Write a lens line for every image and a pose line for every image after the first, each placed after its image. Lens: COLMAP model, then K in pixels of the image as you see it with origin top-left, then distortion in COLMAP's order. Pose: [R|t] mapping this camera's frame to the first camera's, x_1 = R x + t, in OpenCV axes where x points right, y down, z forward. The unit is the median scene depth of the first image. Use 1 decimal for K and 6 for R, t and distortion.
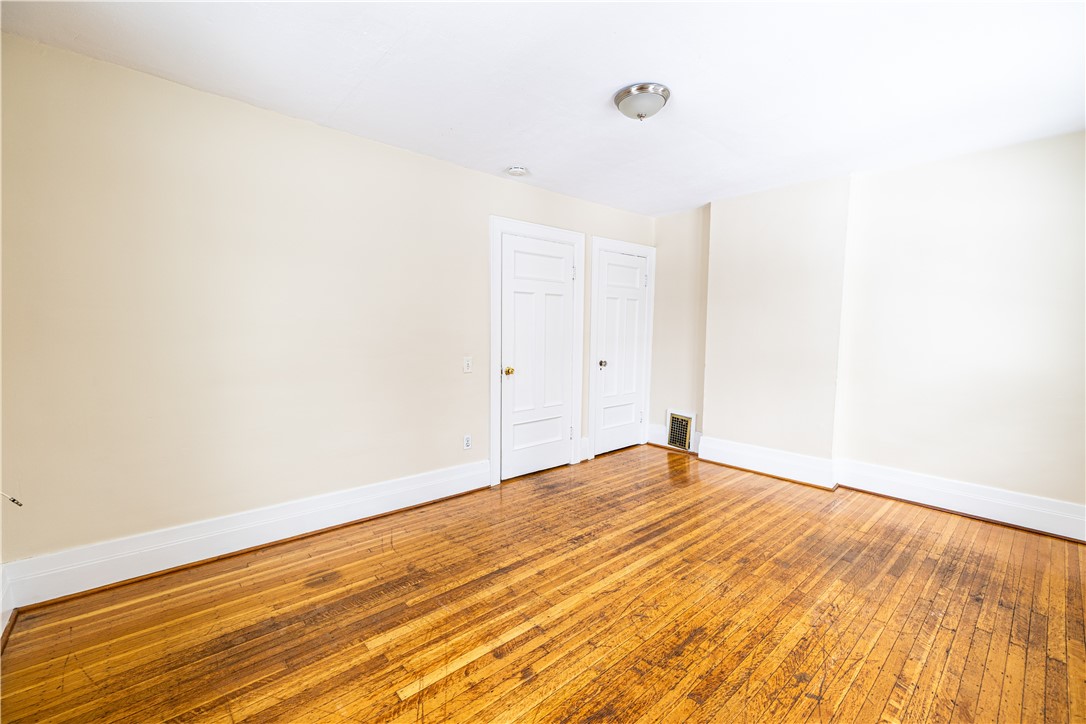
lens RADIAL K [[456.7, 0, 539.1], [0, 456.7, 359.8], [0, 0, 1]] dist [0.001249, 0.000281]
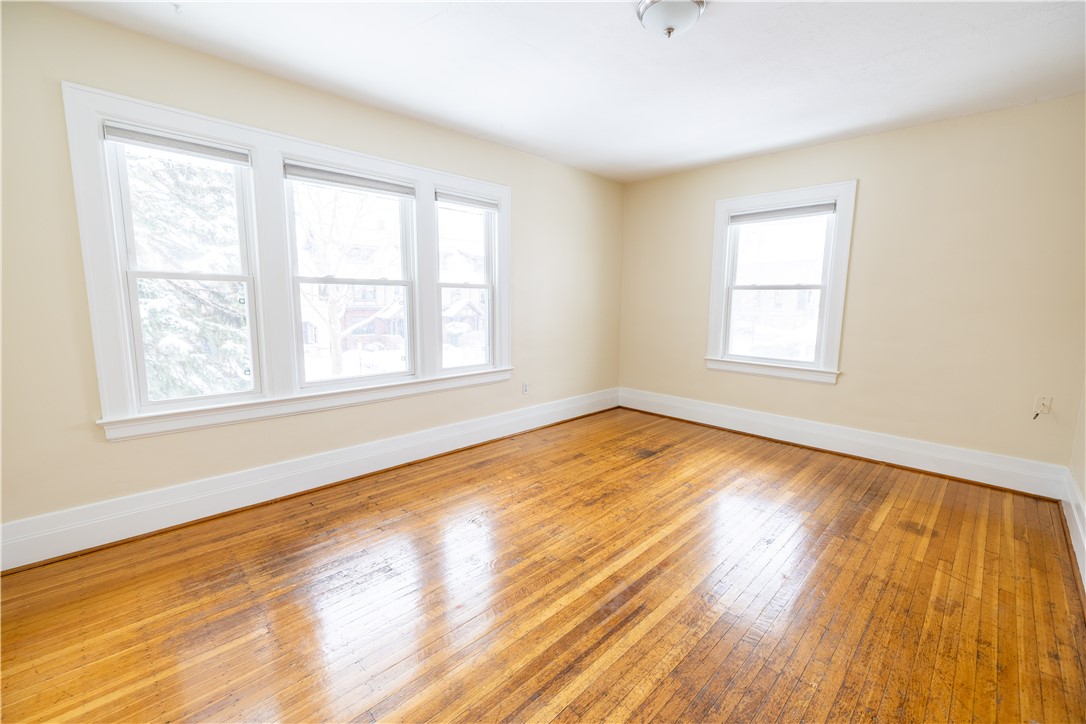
lens RADIAL K [[456.7, 0, 539.1], [0, 456.7, 359.8], [0, 0, 1]] dist [0.001249, 0.000281]
pose [[-0.998190, -0.013107, -0.058699, 0.472928], [-0.025022, 0.977993, 0.207130, -0.115306], [0.054693, 0.208224, -0.976551, 1.827797]]
